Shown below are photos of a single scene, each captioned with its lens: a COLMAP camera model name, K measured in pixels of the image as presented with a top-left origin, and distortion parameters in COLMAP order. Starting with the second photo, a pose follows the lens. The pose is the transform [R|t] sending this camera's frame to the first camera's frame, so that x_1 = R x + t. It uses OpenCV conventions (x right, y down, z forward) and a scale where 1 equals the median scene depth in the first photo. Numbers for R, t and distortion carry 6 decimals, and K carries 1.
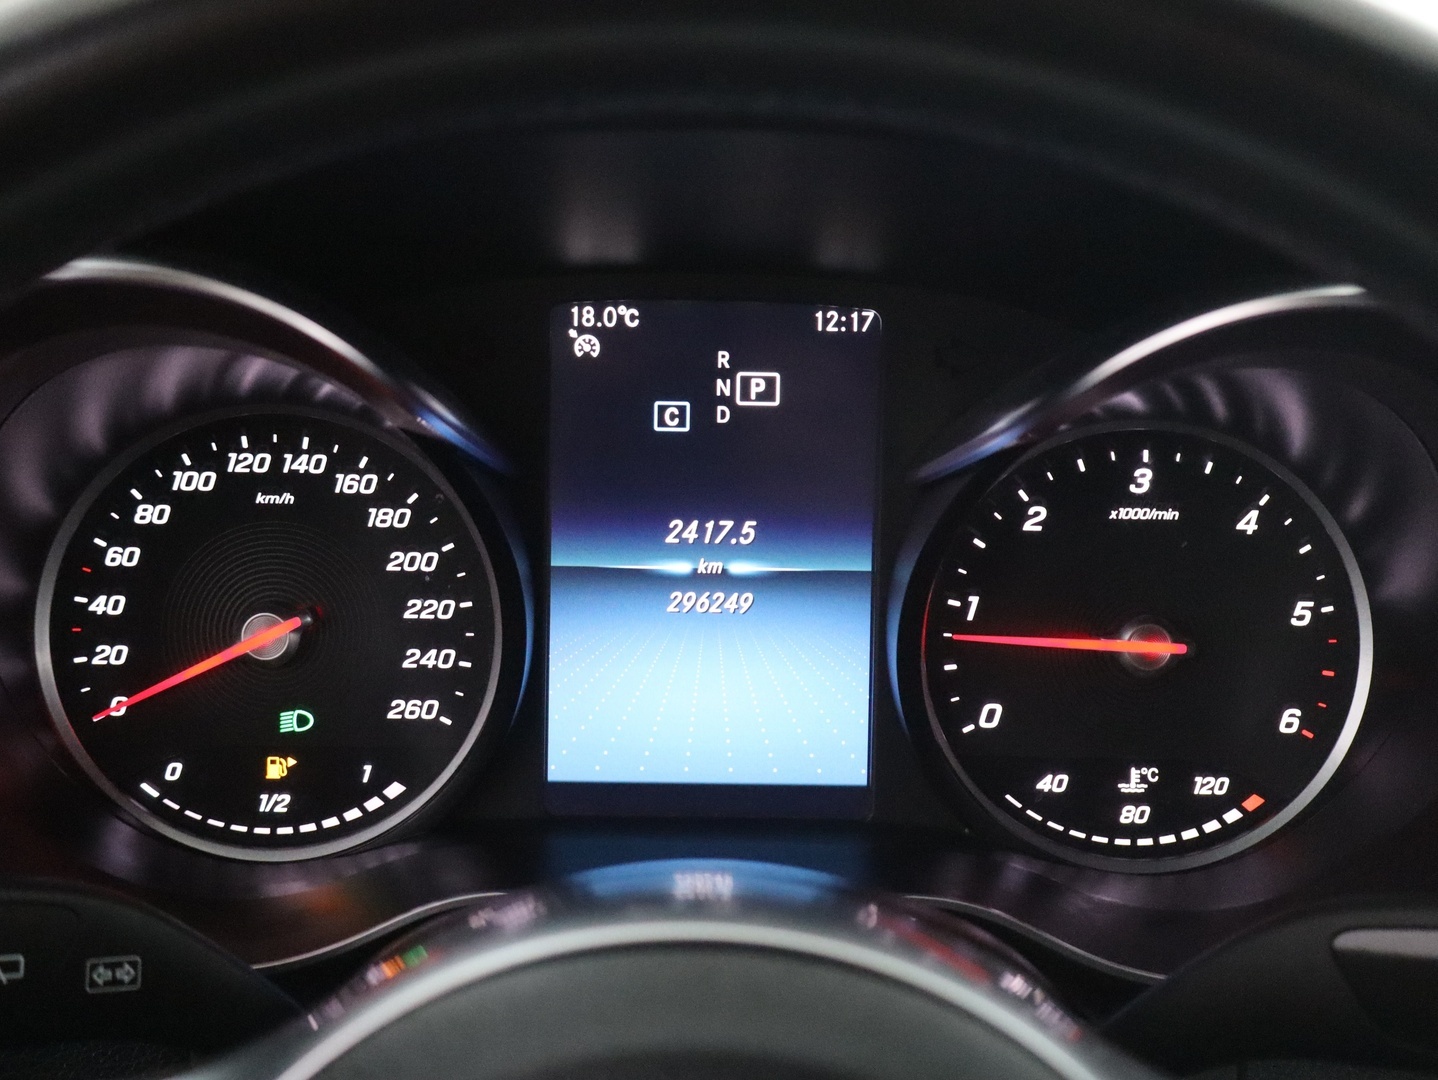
lens RADIAL K [[1839.5, 0, 719.0], [0, 1839.5, 540.0], [0, 0, 1]] dist [-0.014731, -0.014542]
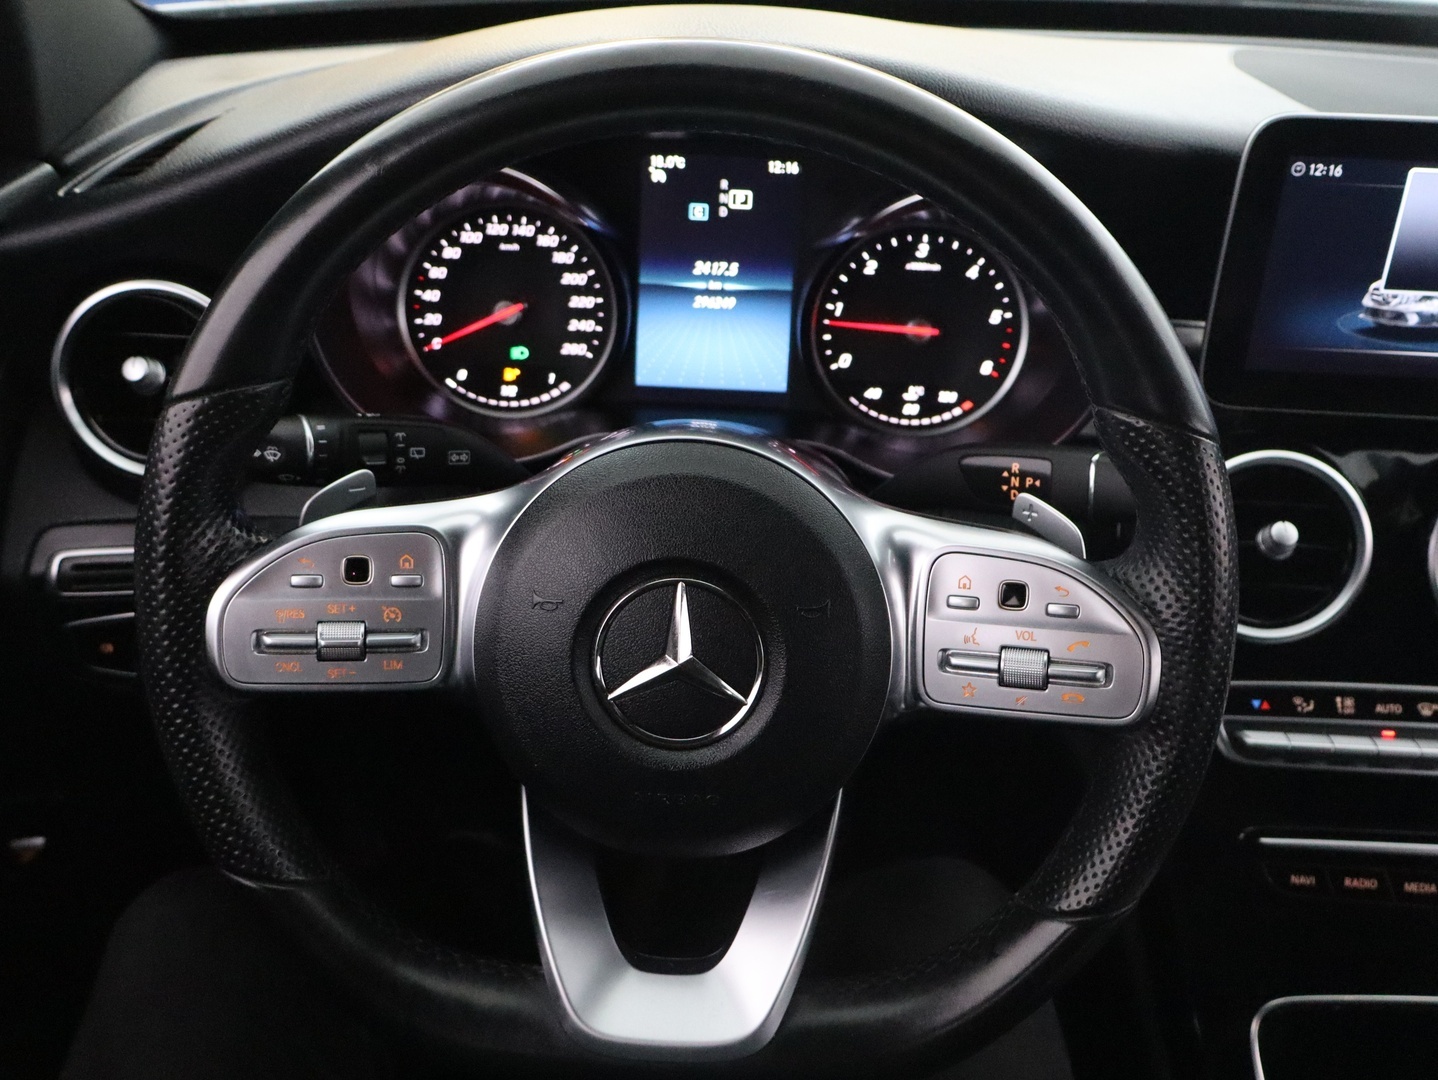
lens RADIAL K [[1492.3, 0, 719.0], [0, 1492.3, 540.0], [0, 0, 1]] dist [-0.002743, -0.007436]
pose [[0.999153, 0.034475, -0.022449, 0.048210], [-0.028539, 0.973858, 0.225357, -0.087247], [0.029631, -0.224526, 0.974018, -0.731612]]
